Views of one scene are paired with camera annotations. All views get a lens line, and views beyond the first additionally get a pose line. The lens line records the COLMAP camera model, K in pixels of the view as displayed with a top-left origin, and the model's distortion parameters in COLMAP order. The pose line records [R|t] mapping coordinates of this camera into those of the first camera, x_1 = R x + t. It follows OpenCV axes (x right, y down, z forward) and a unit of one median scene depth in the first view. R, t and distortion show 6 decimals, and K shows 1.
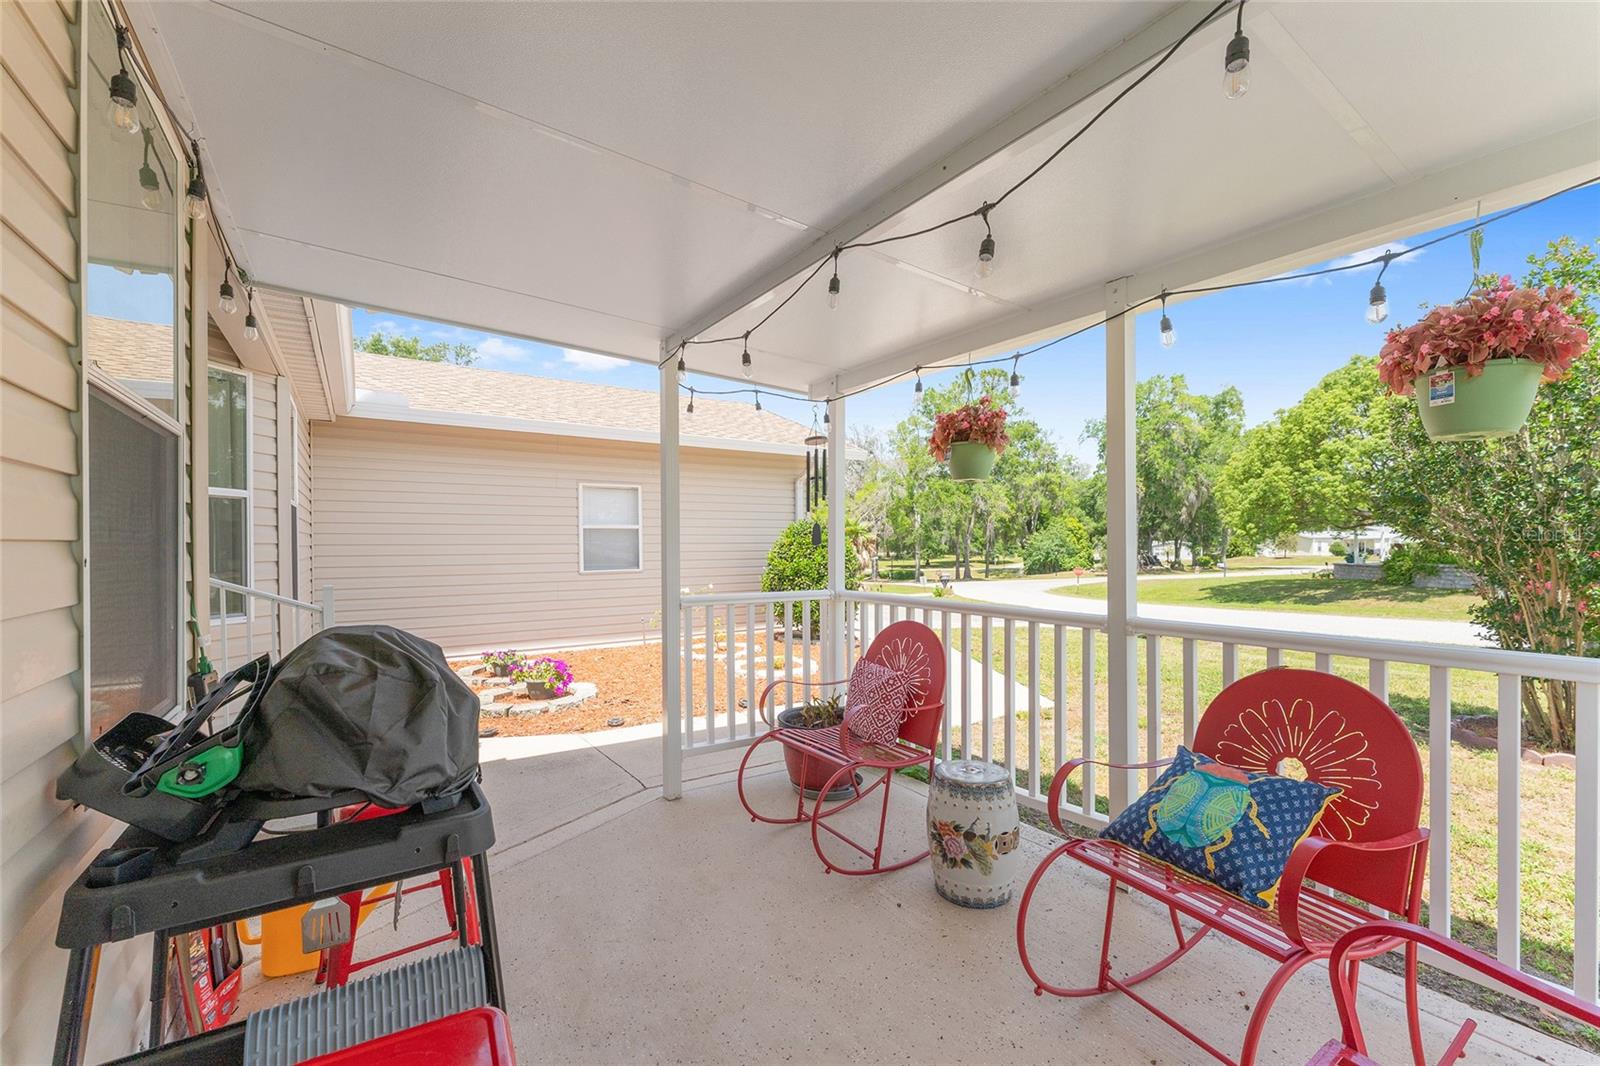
lens RADIAL K [[647.8, 0, 800.0], [0, 647.8, 533.0], [0, 0, 1]] dist [0.000702, 0.000013]
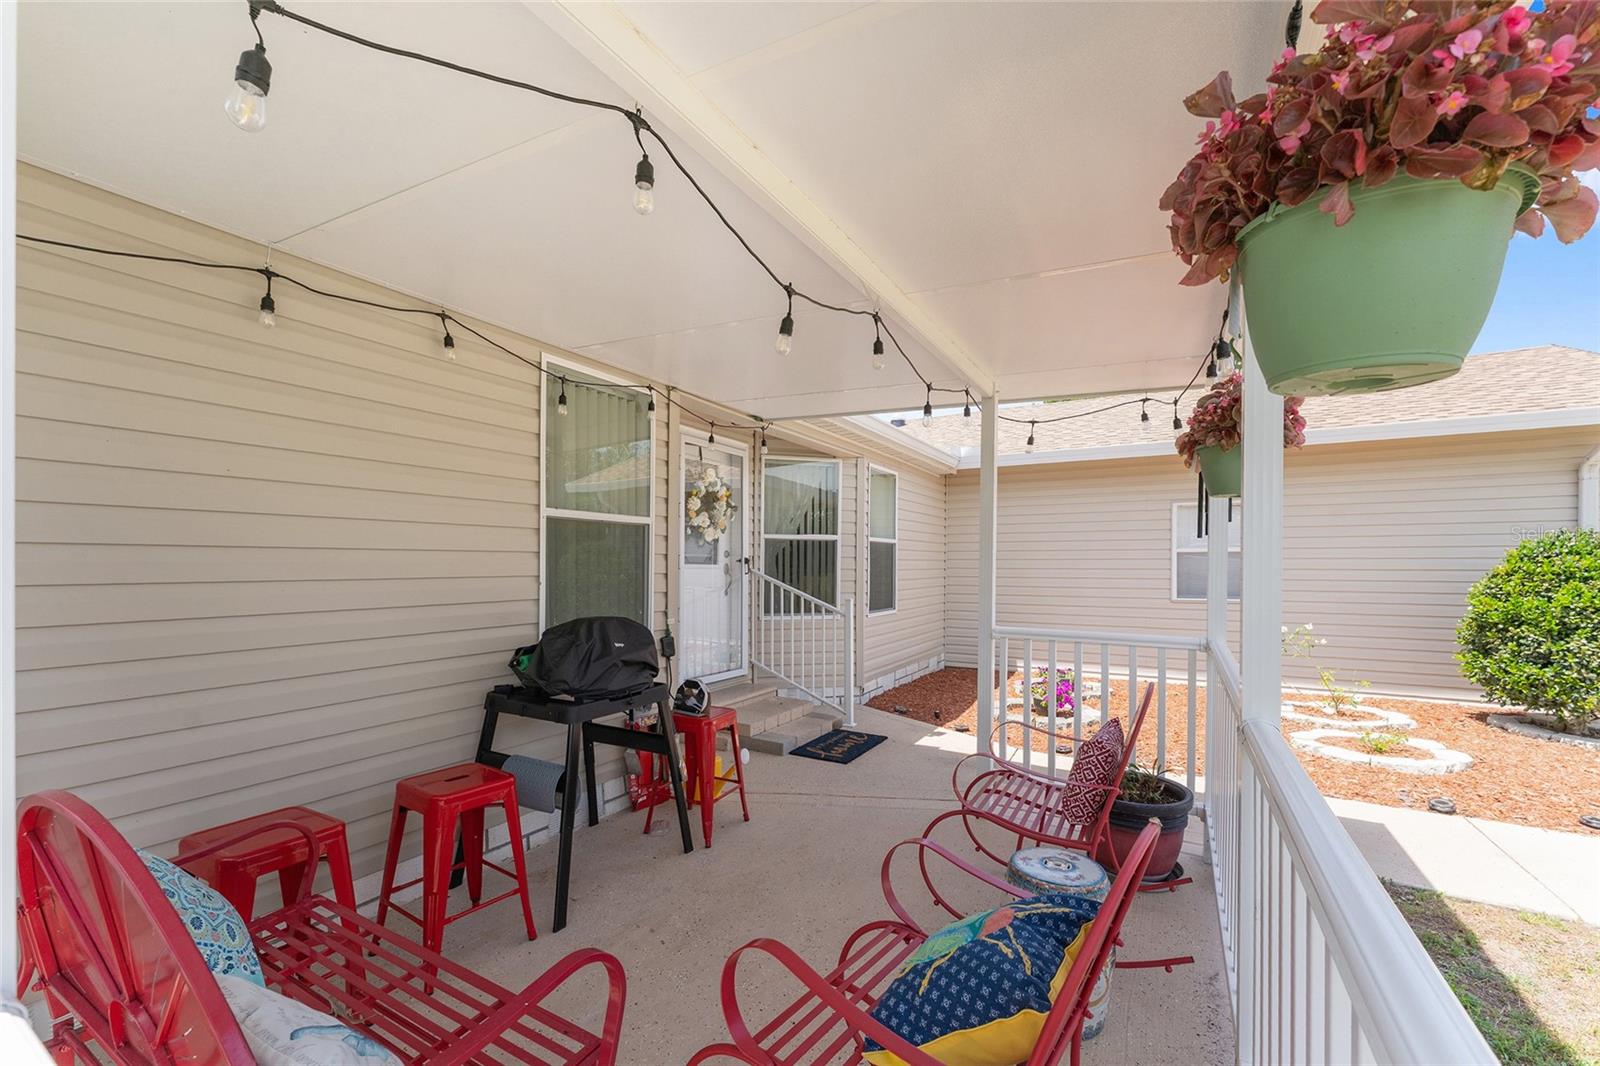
lens RADIAL K [[647.8, 0, 800.0], [0, 647.8, 533.0], [0, 0, 1]] dist [0.000702, 0.000013]
pose [[0.444078, -0.035471, -0.895286, 0.264054], [0.013568, 0.999368, -0.032864, -0.011825], [0.895886, 0.002447, 0.444278, 0.100296]]
